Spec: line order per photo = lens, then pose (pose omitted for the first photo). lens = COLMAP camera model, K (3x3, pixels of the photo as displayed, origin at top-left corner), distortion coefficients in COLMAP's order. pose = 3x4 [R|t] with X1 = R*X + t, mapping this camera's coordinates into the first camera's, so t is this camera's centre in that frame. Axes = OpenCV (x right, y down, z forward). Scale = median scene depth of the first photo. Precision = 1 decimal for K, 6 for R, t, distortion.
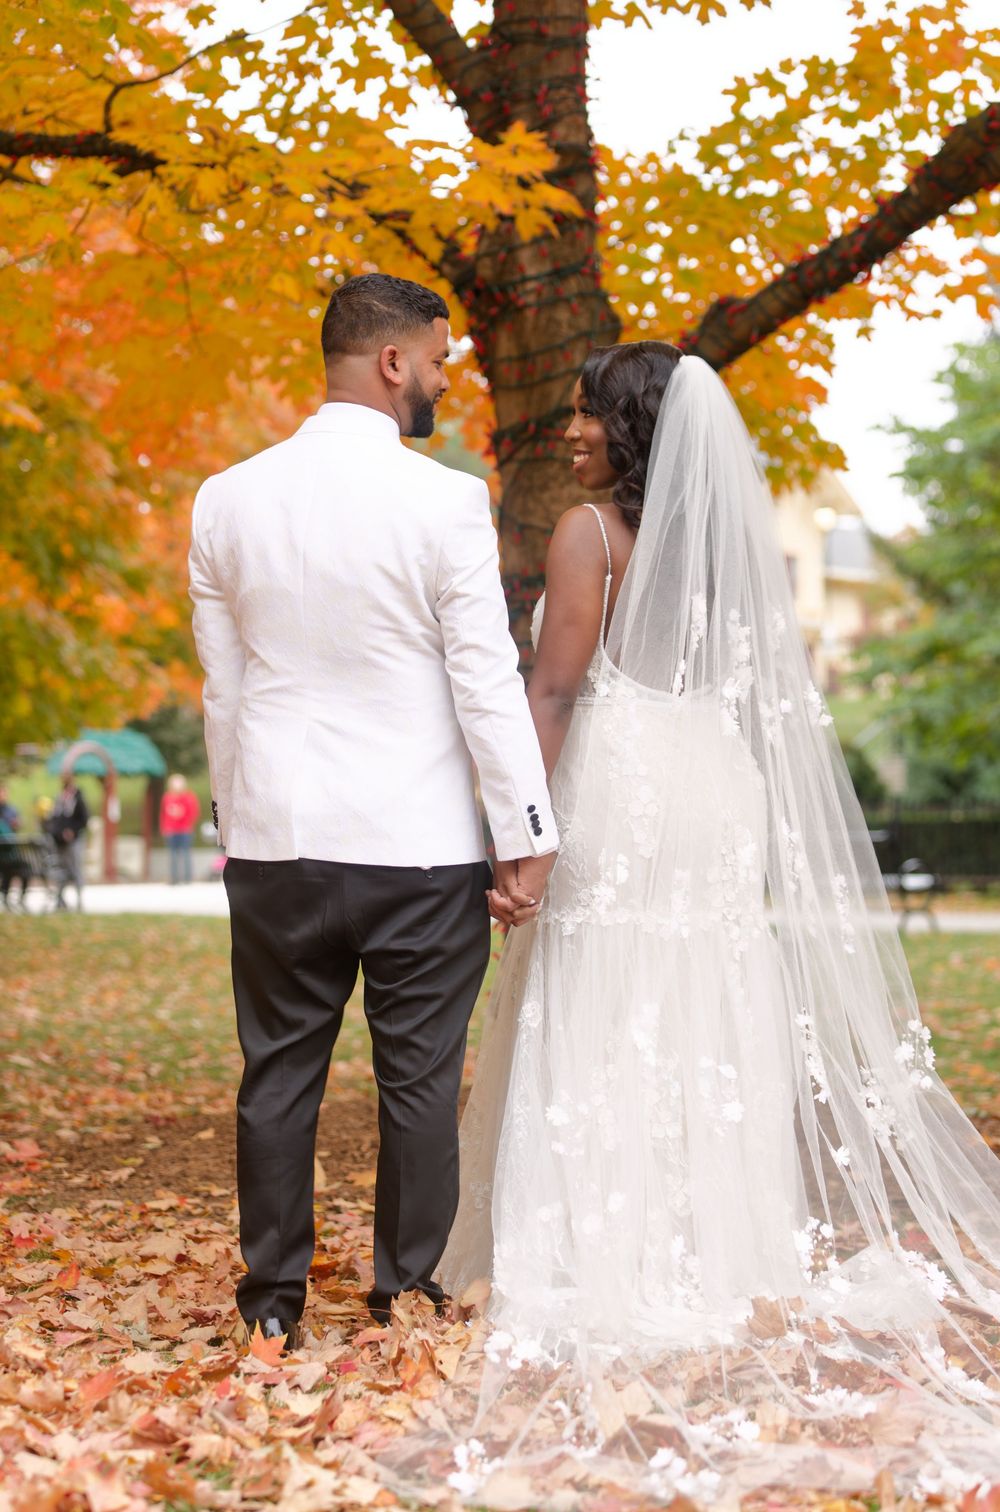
lens RADIAL K [[3193.3, 0, 500.0], [0, 3193.3, 756.0], [0, 0, 1]] dist [-0.084296, 0.202276]
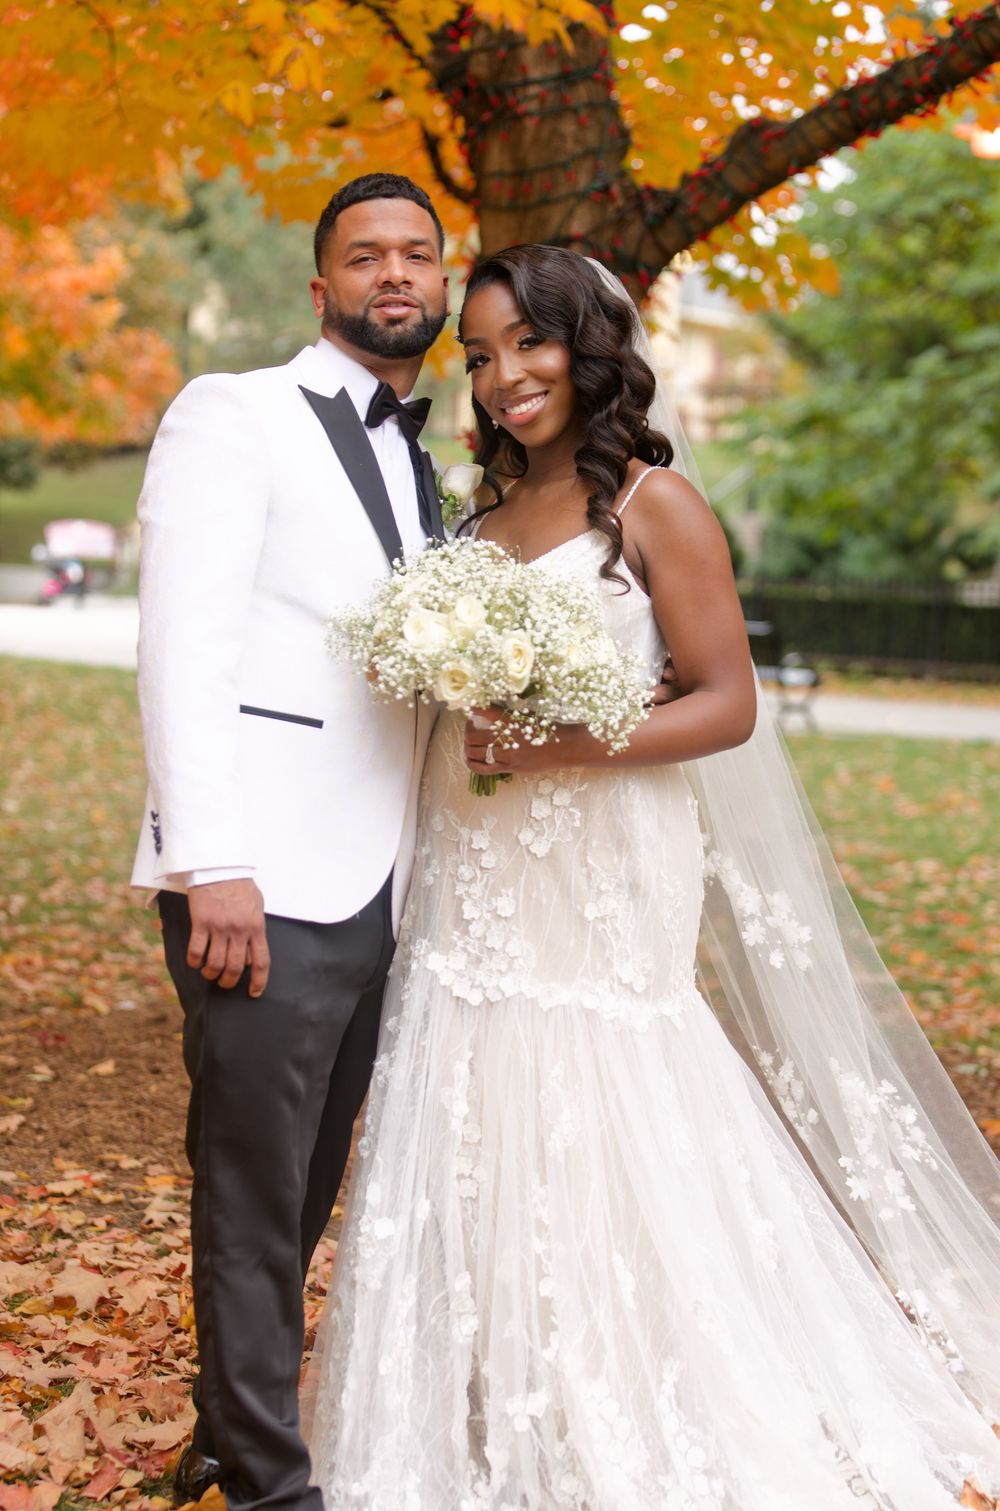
lens RADIAL K [[3191.2, 0, 500.0], [0, 3191.2, 755.5], [0, 0, 1]] dist [-0.084296, 0.202276]
pose [[0.996578, 0.054455, 0.062177, -0.042254], [-0.059916, 0.994171, 0.089639, -0.046690], [-0.056933, -0.093057, 0.994032, 0.141023]]
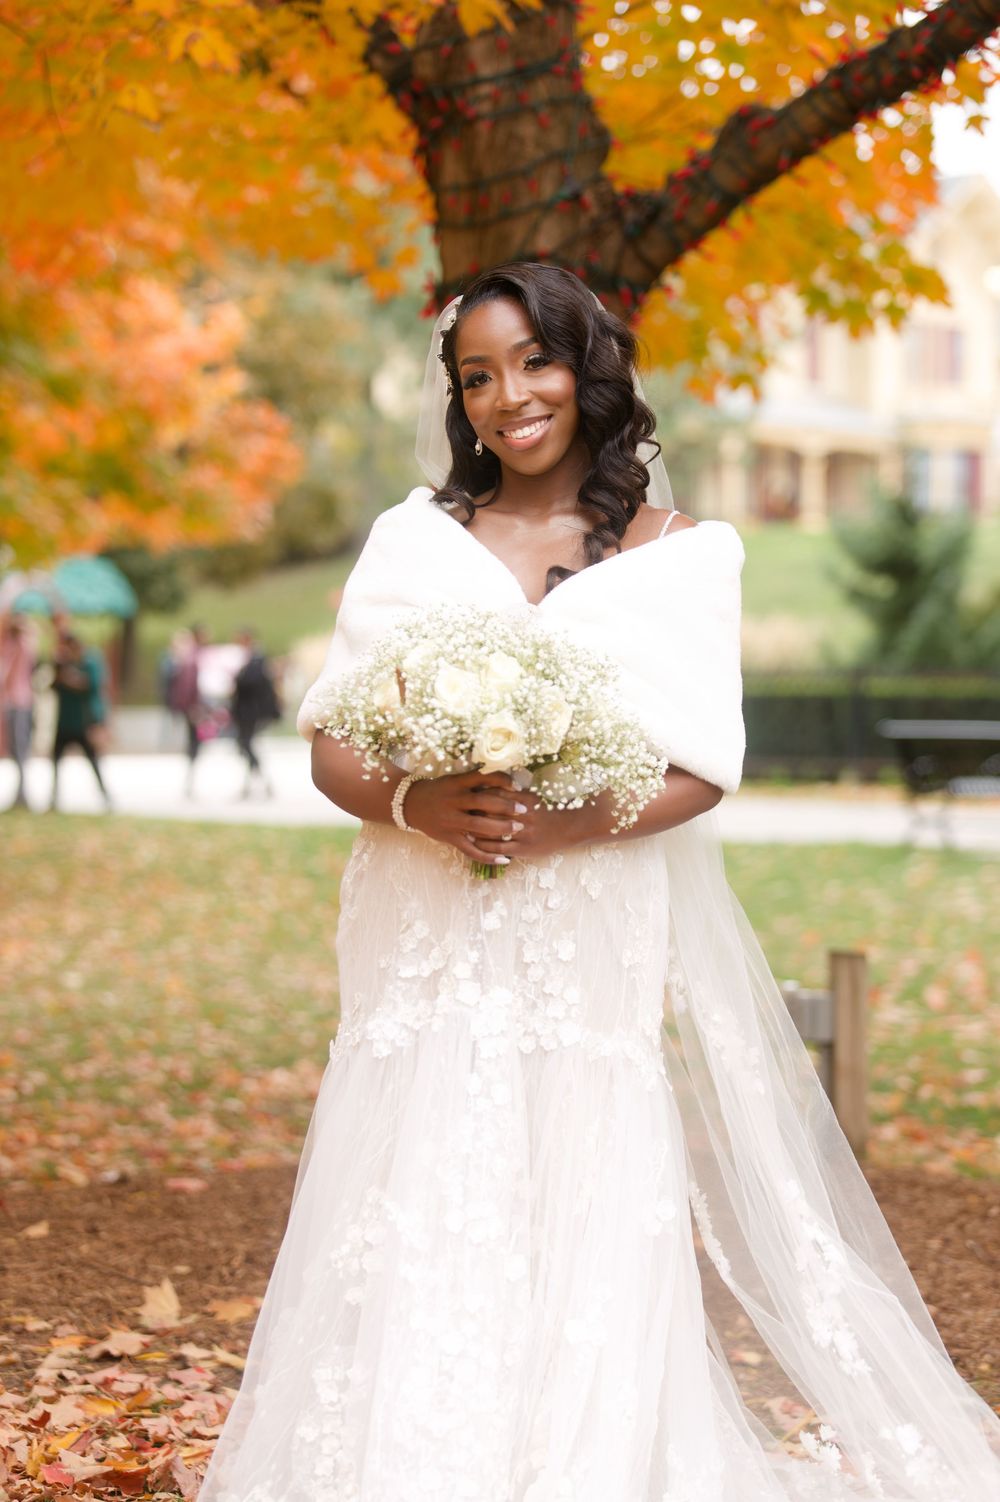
lens RADIAL K [[4109.7, 0, 500.0], [0, 4109.7, 751.0], [0, 0, 1]] dist [-0.126336, 0.236267]
pose [[0.999676, 0.009081, -0.023772, 0.037246], [-0.007975, 0.998899, 0.046231, -0.038052], [0.024166, -0.046027, 0.998648, 0.041753]]
